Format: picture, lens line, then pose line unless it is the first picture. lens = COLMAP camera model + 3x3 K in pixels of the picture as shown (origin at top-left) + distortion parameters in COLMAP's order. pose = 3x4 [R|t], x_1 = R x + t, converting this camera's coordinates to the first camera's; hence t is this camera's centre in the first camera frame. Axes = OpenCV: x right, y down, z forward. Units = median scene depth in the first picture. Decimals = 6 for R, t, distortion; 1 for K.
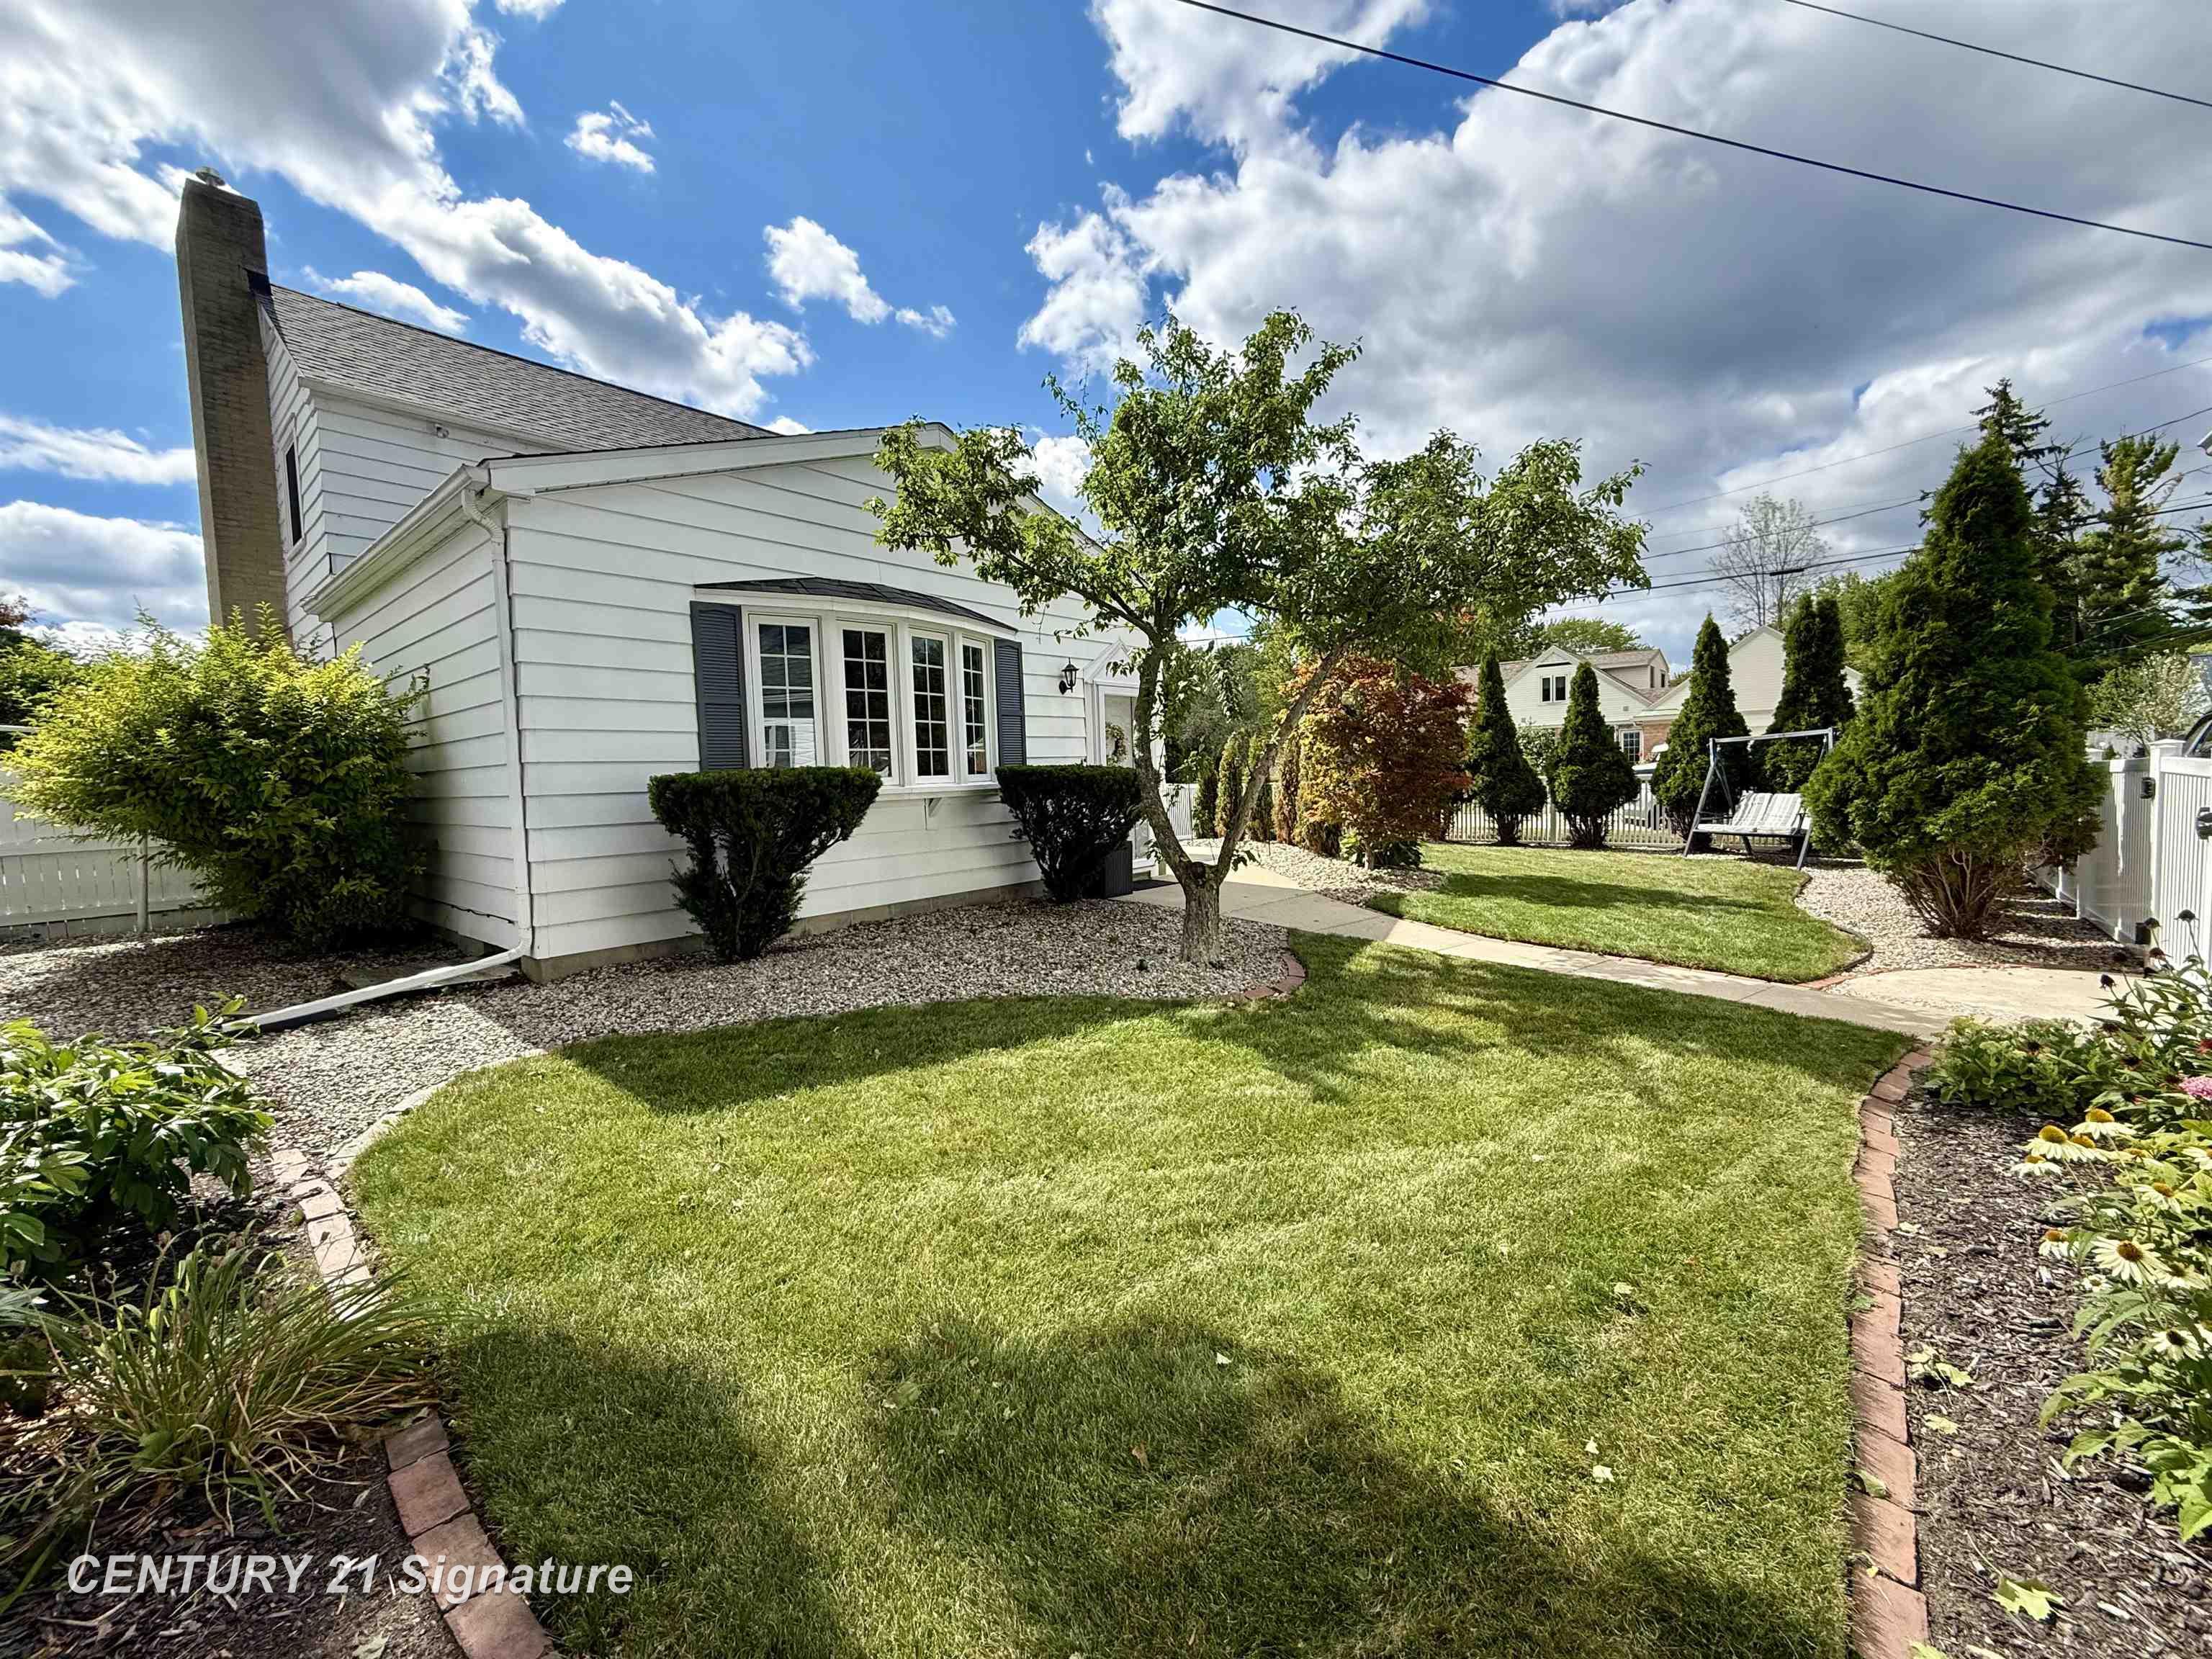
lens RADIAL K [[881.4, 0, 1106.0], [0, 881.4, 829.5], [0, 0, 1]] dist [0.000250, 0.000048]
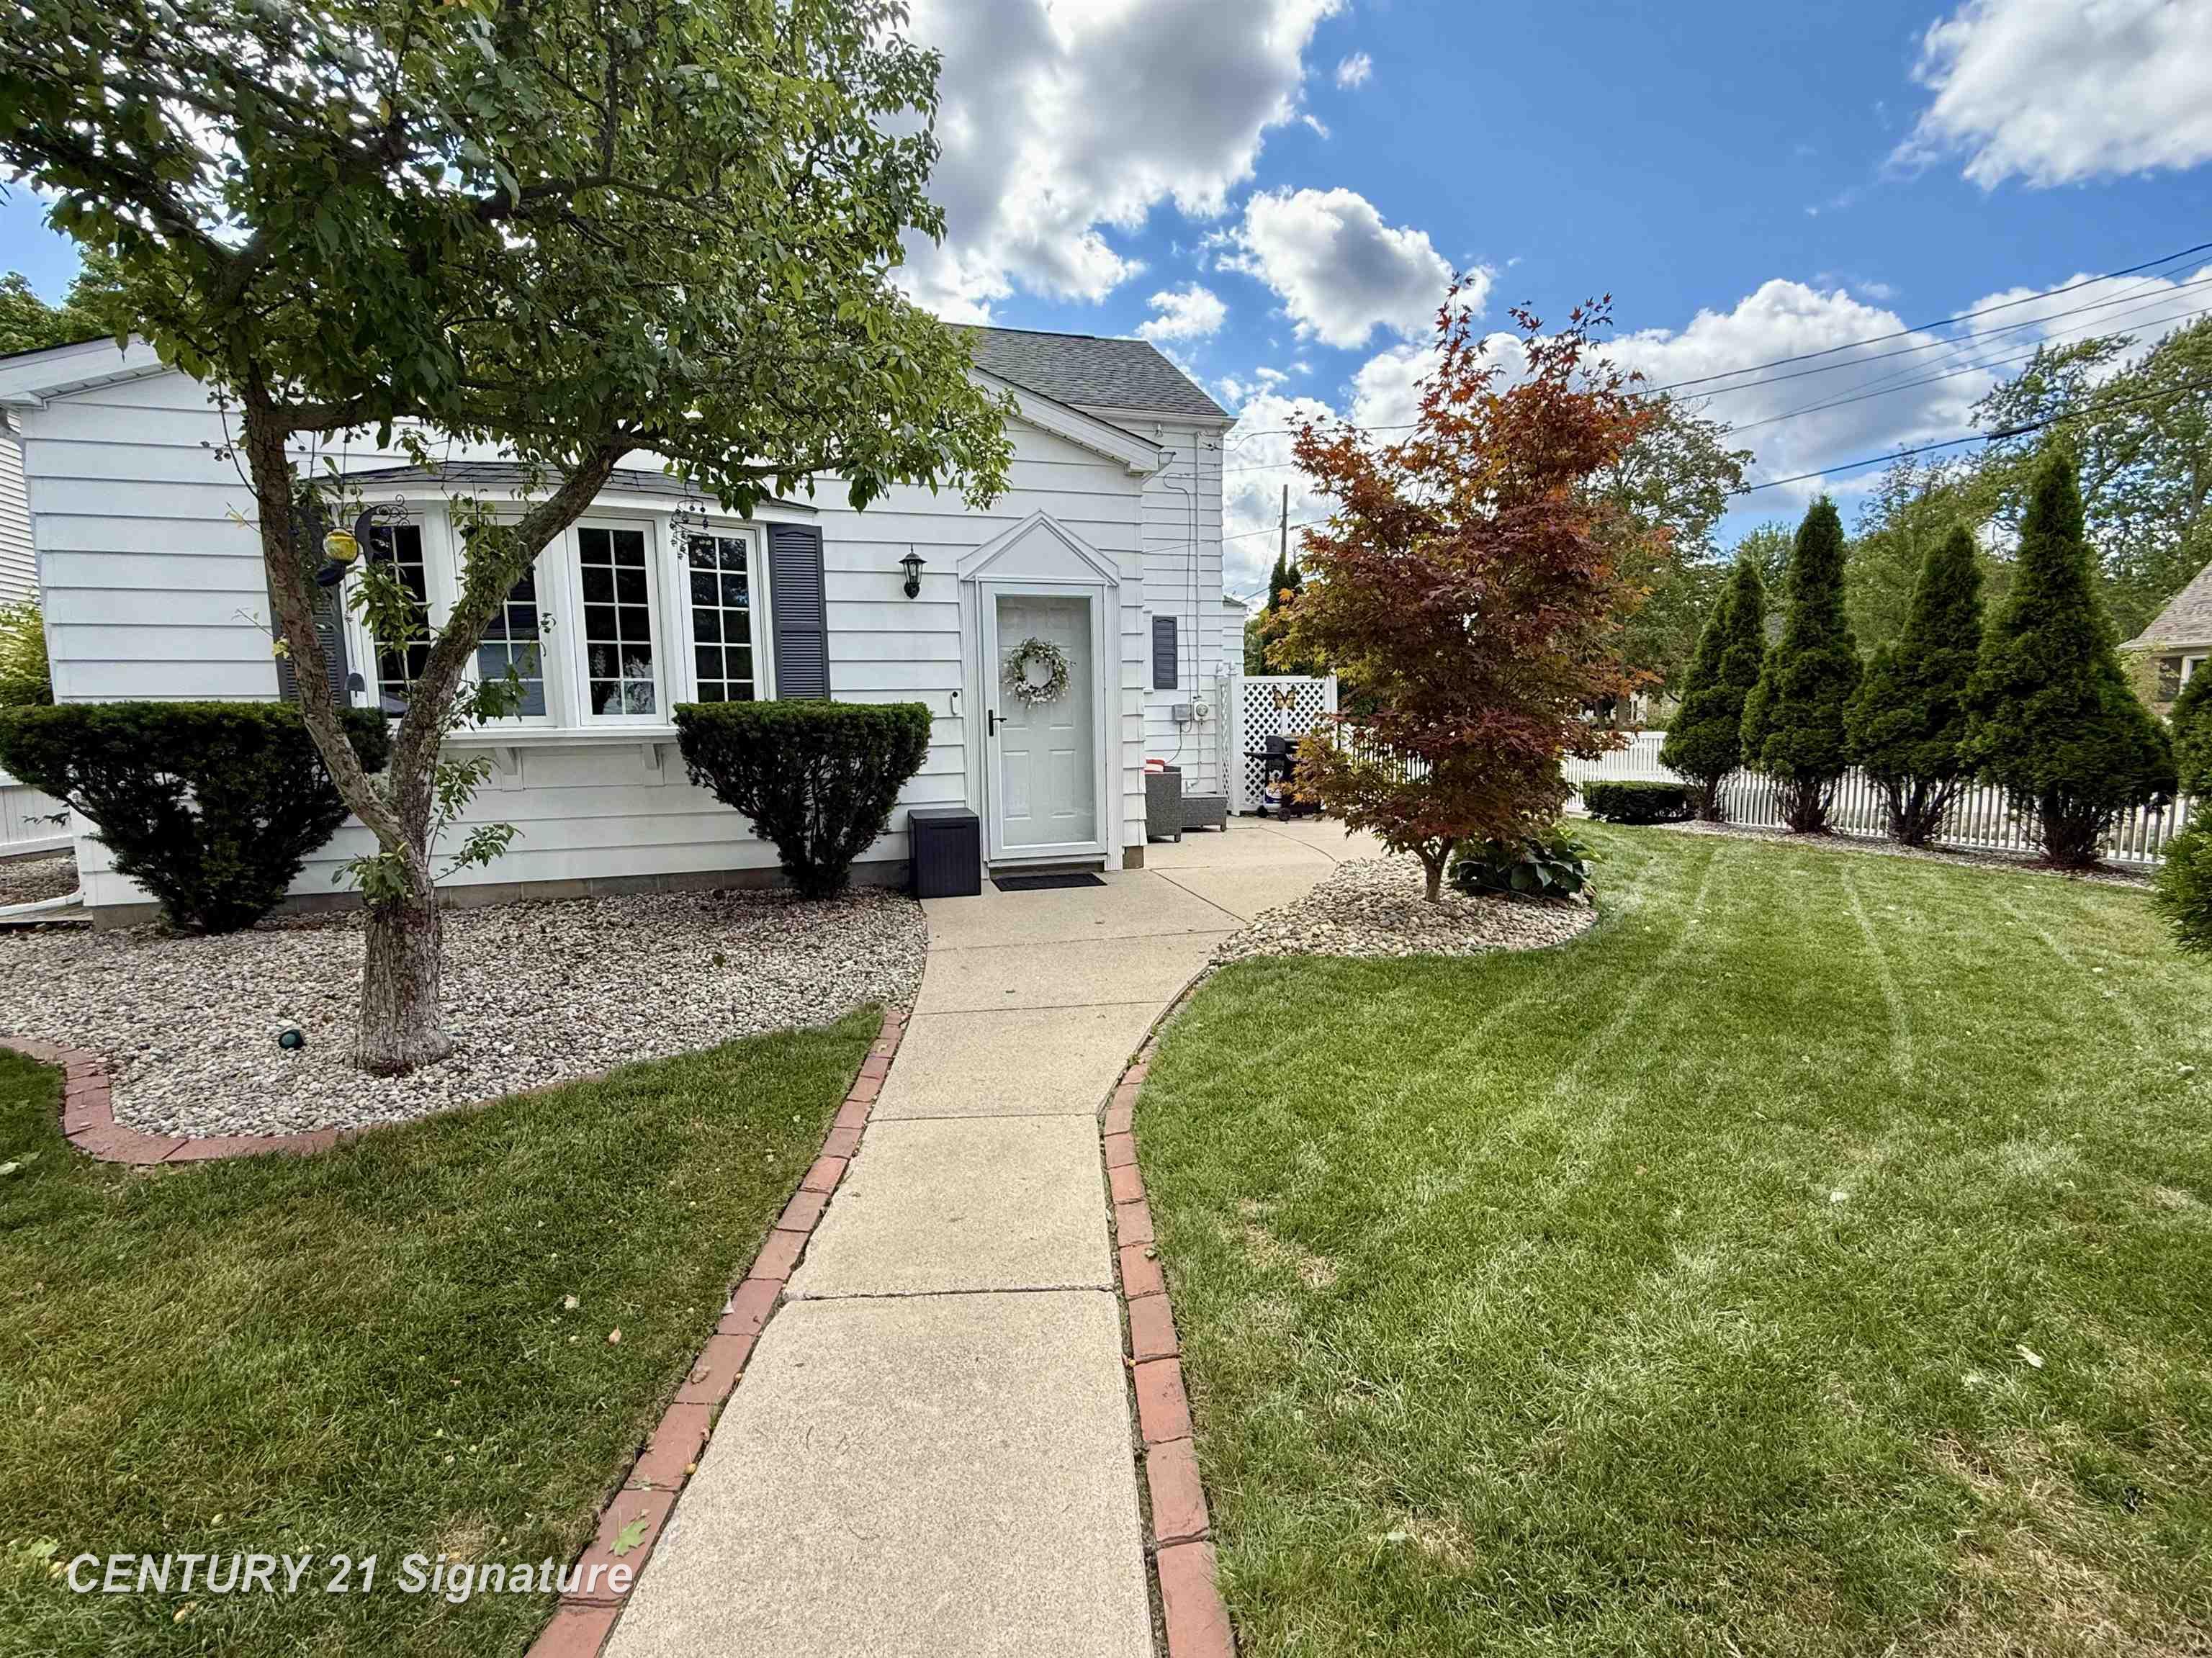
lens RADIAL K [[881.3, 0, 1106.0], [0, 881.3, 829.0], [0, 0, 1]] dist [0.000250, 0.000048]
pose [[0.835711, 0.082745, -0.542899, 0.493060], [-0.041975, 0.995316, 0.087085, -0.042218], [0.547562, -0.049990, 0.835270, 0.521865]]
